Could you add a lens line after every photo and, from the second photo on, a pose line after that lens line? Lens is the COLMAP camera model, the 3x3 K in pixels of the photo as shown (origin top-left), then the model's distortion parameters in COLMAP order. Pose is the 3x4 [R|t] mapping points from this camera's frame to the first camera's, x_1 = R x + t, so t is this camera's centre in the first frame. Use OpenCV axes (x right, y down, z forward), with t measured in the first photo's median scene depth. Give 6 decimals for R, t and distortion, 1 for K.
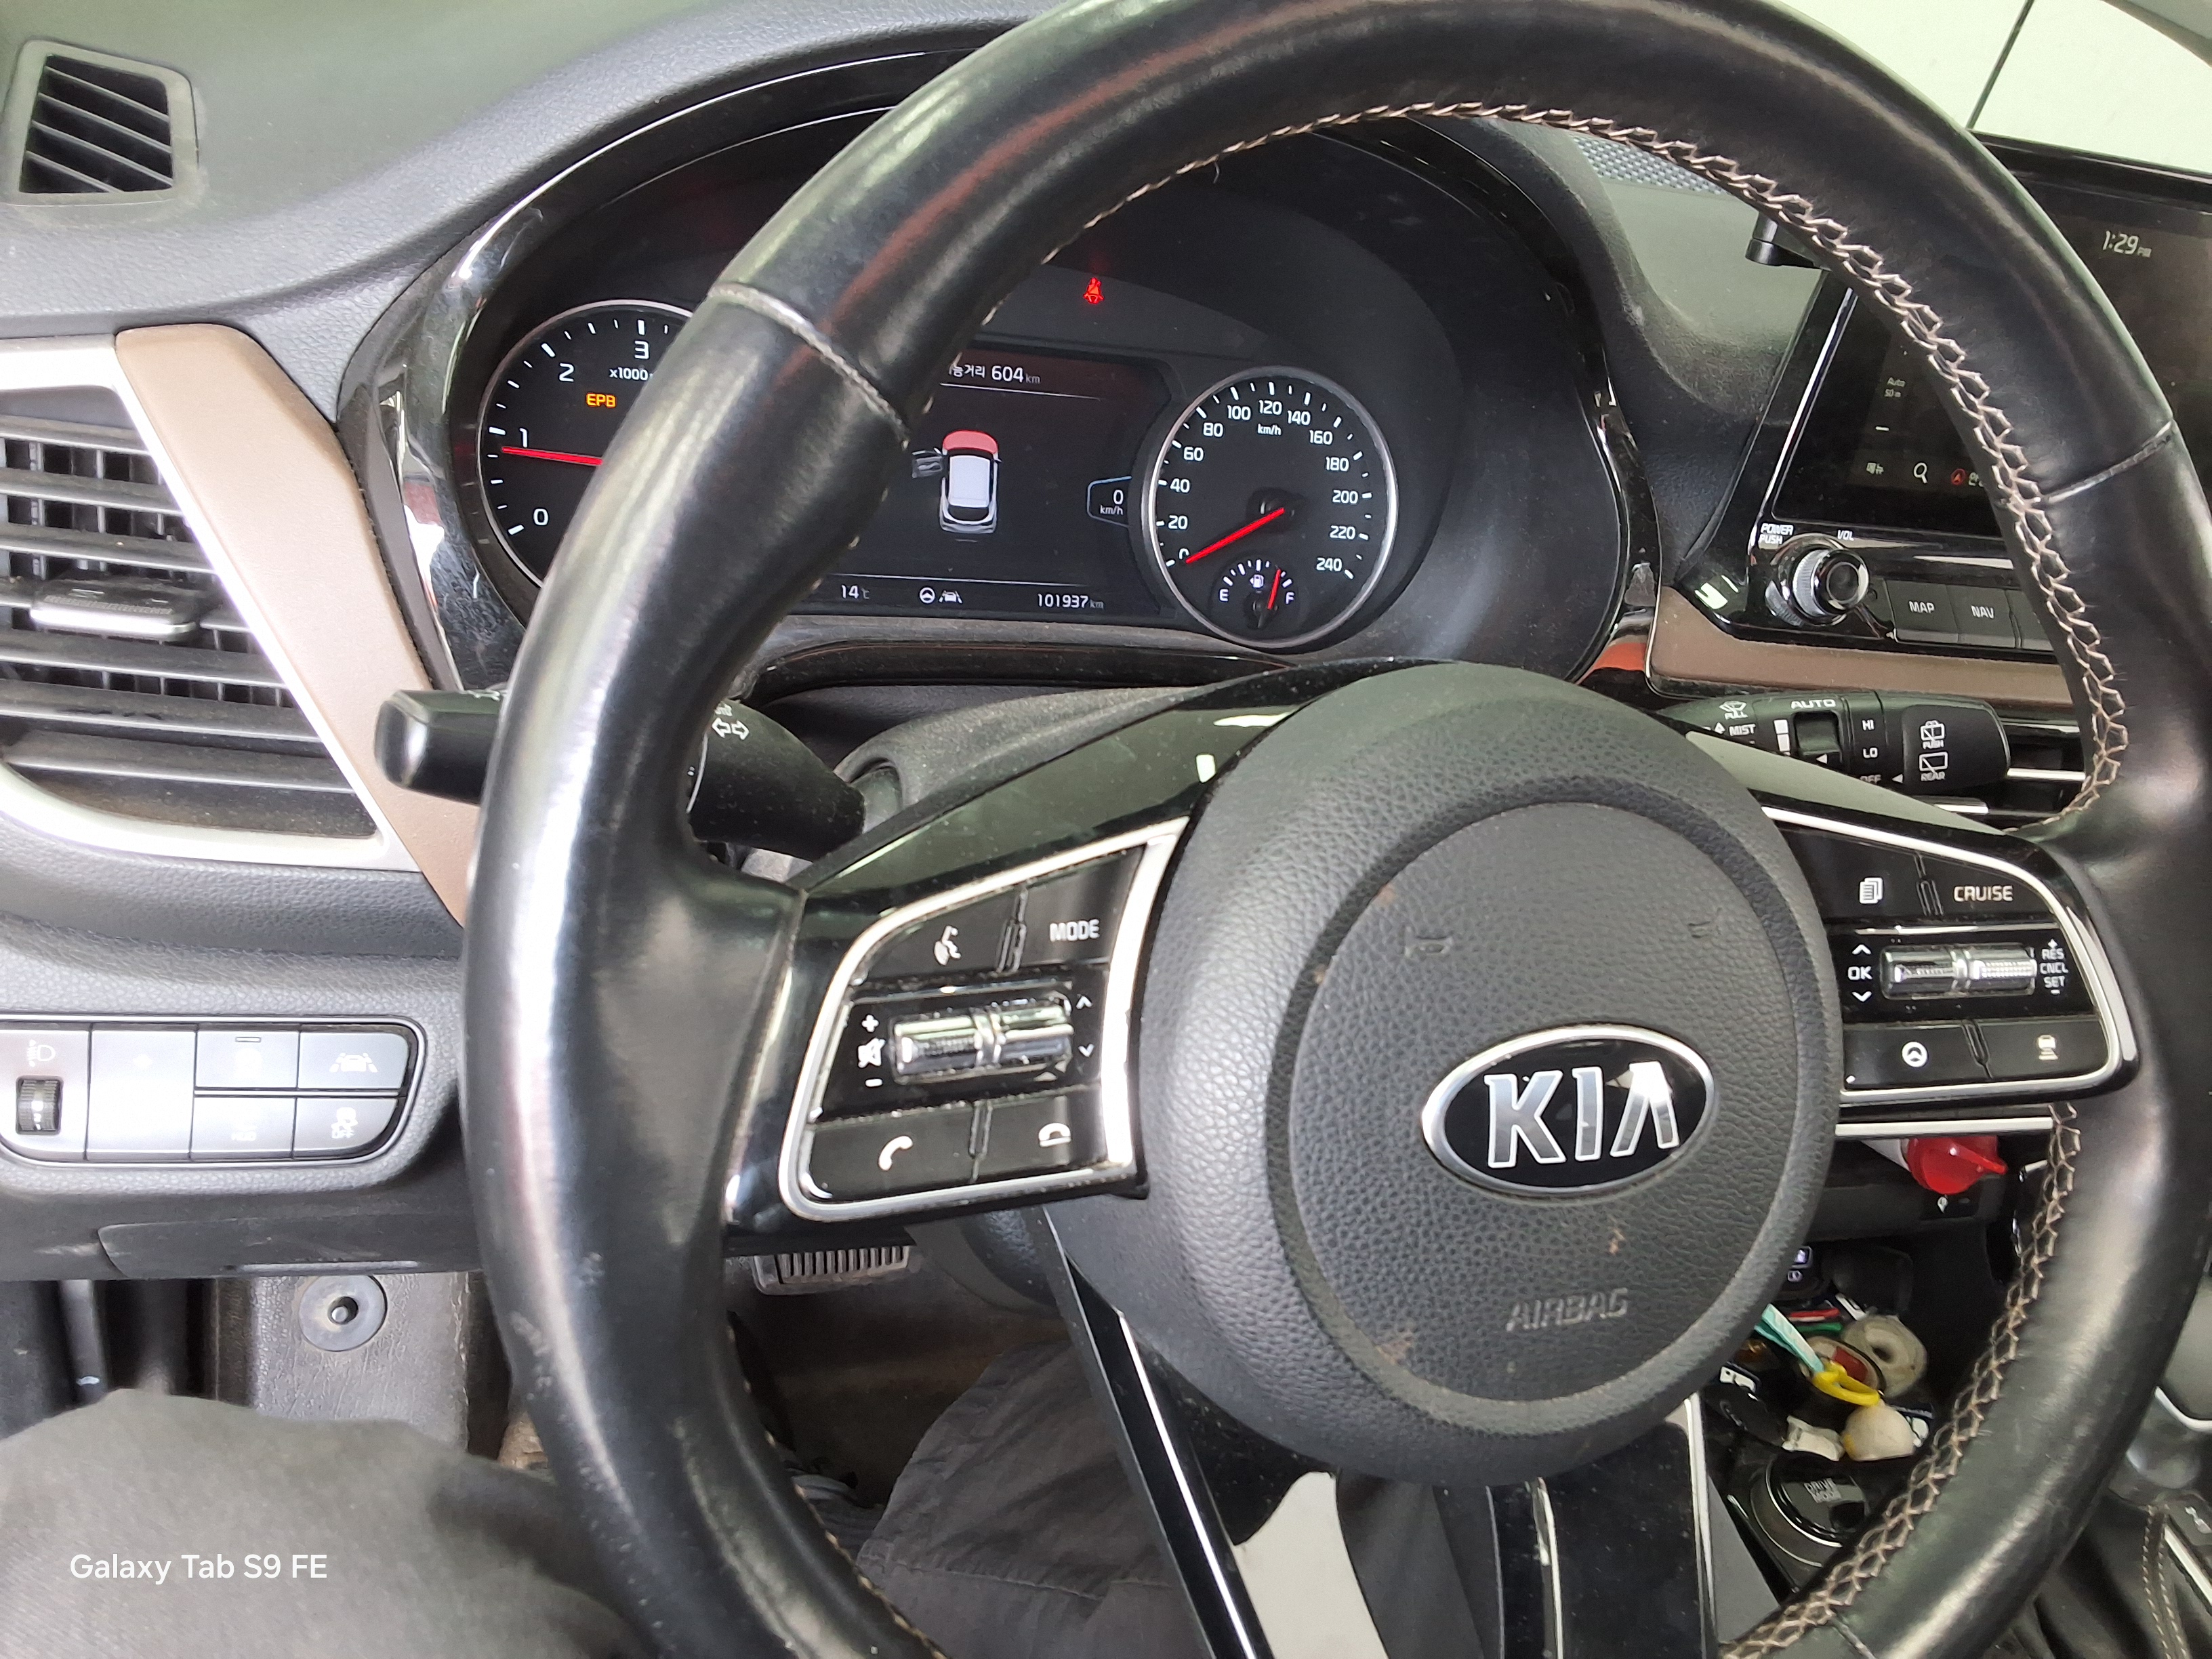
lens RADIAL K [[1831.5, 0, 1110.0], [0, 1831.5, 828.5], [0, 0, 1]] dist [0.104071, -0.015476]
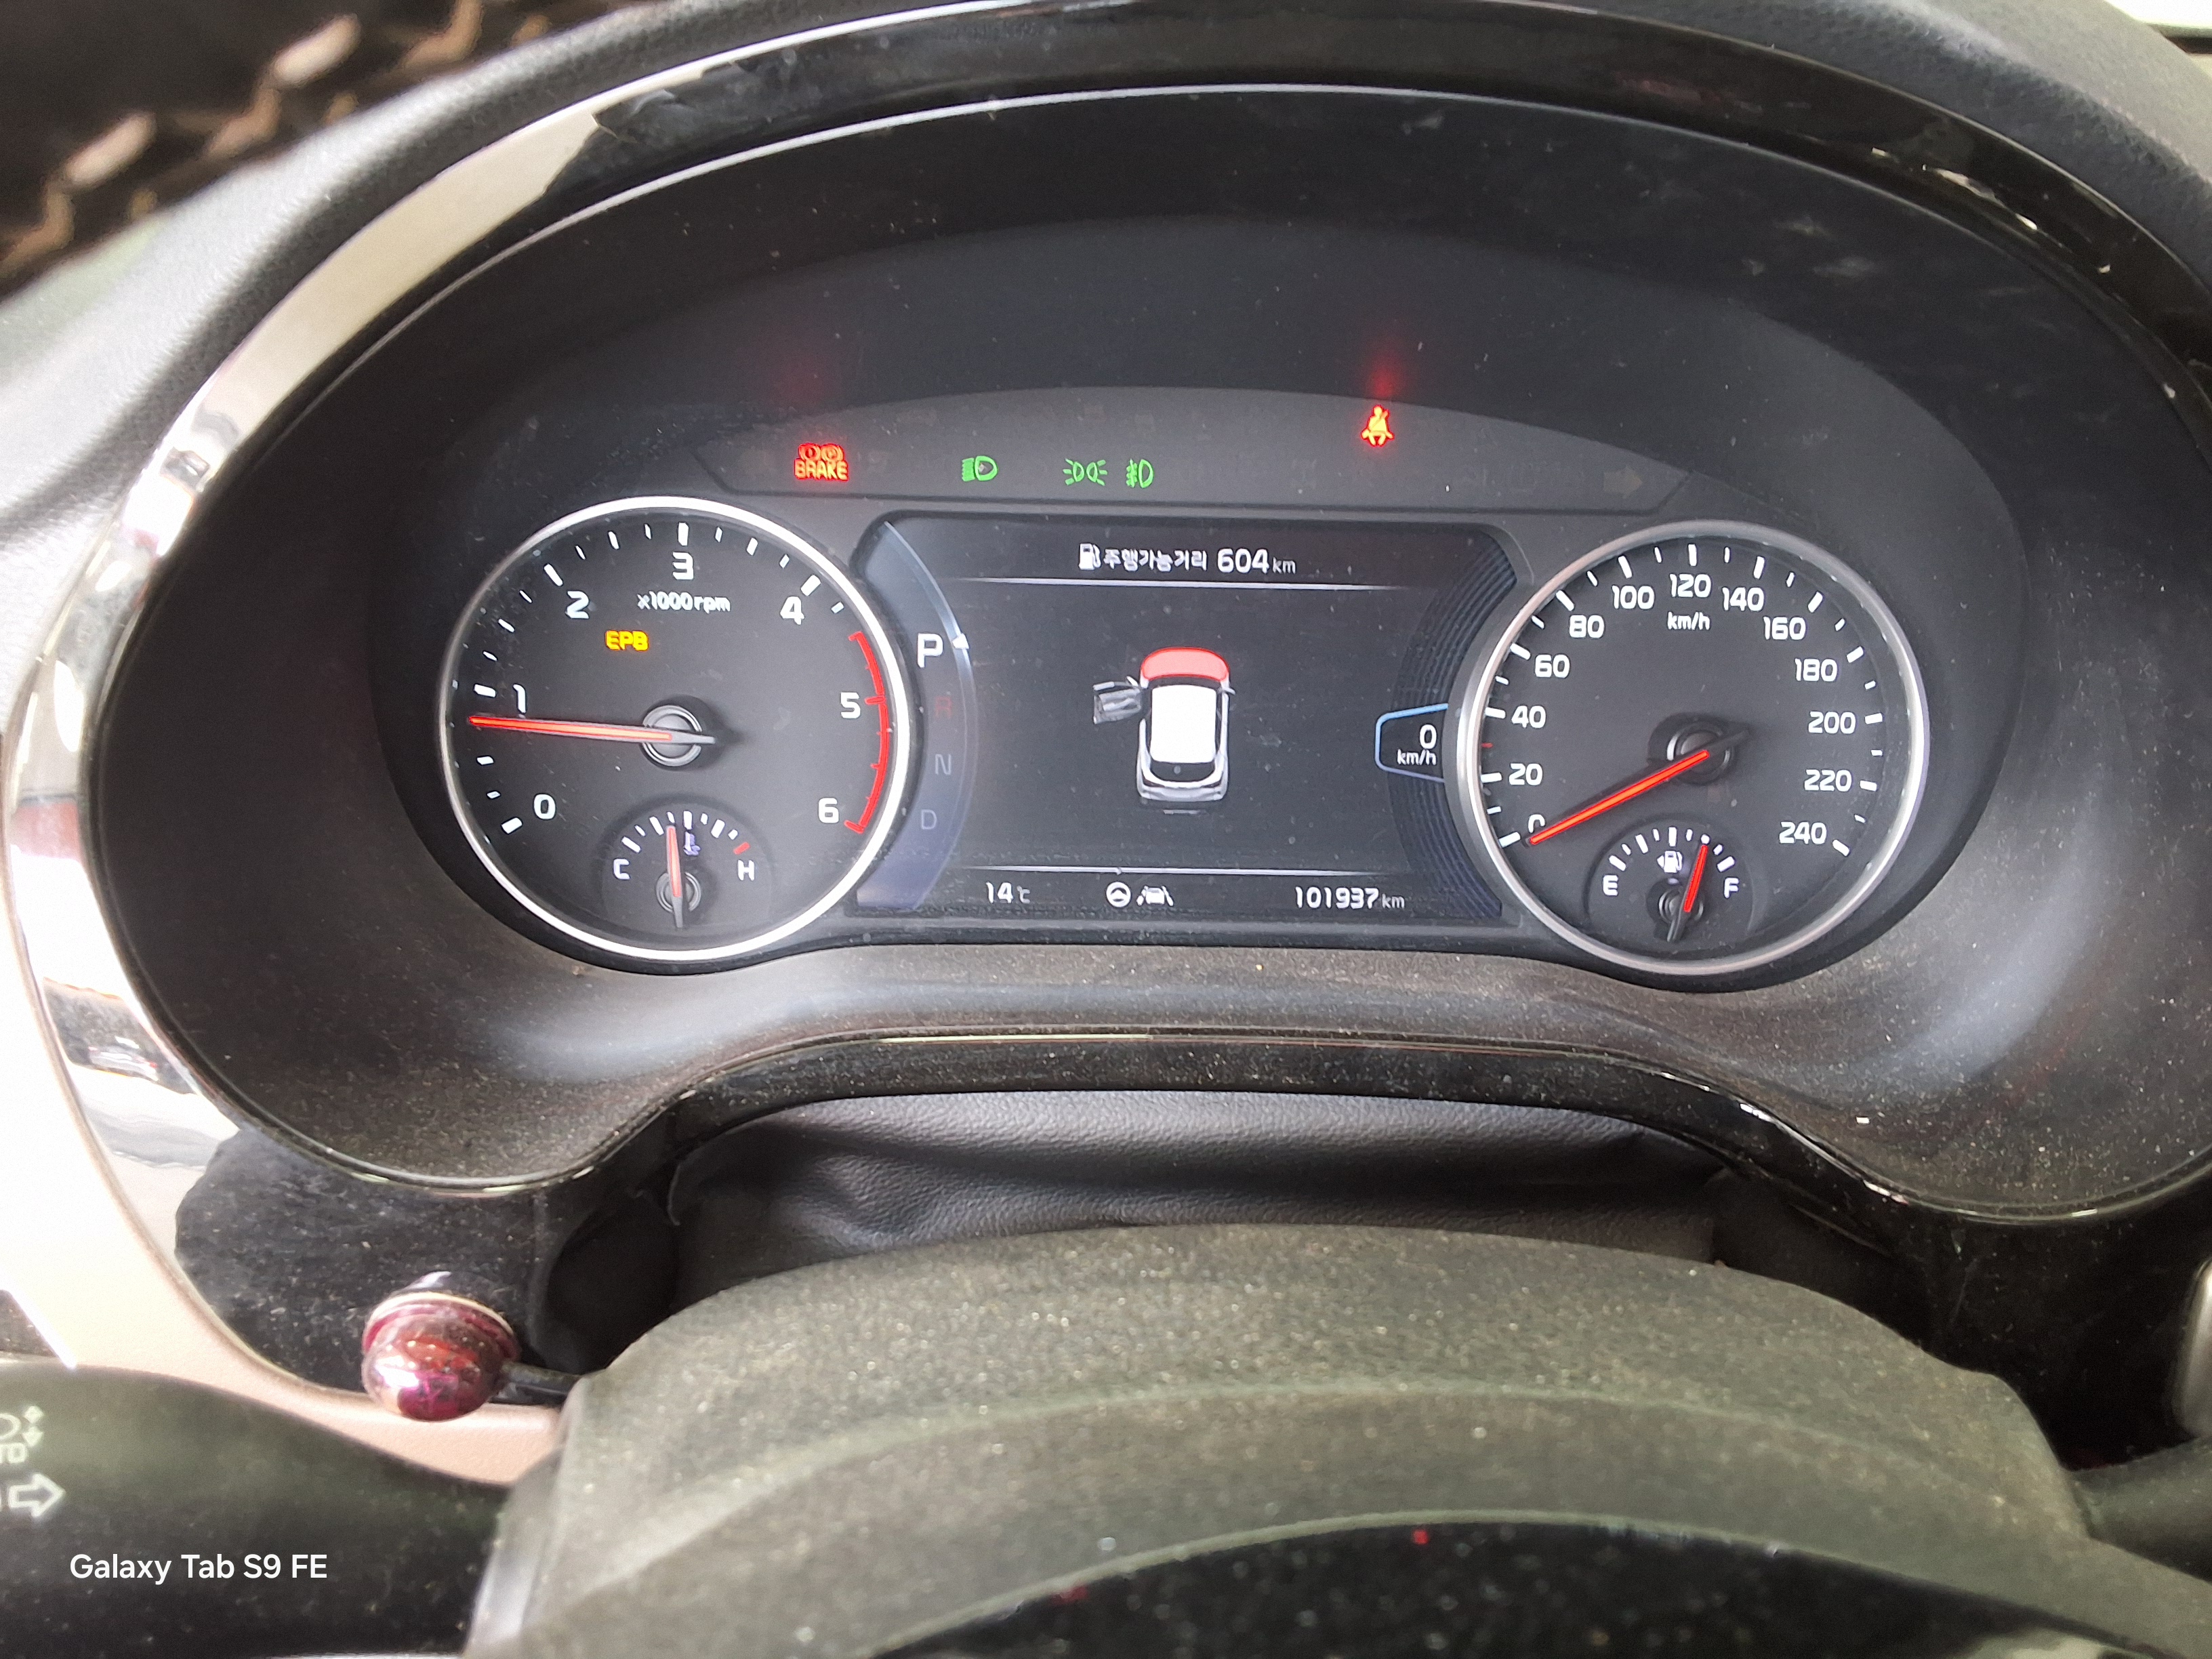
lens RADIAL K [[1831.5, 0, 1102.0], [0, 1831.5, 836.6], [0, 0, 1]] dist [0.104071, -0.015476]
pose [[0.934646, 0.008596, -0.355476, 0.127642], [-0.026153, 0.998662, -0.044613, -0.115114], [0.354617, 0.050994, 0.933620, 0.367053]]
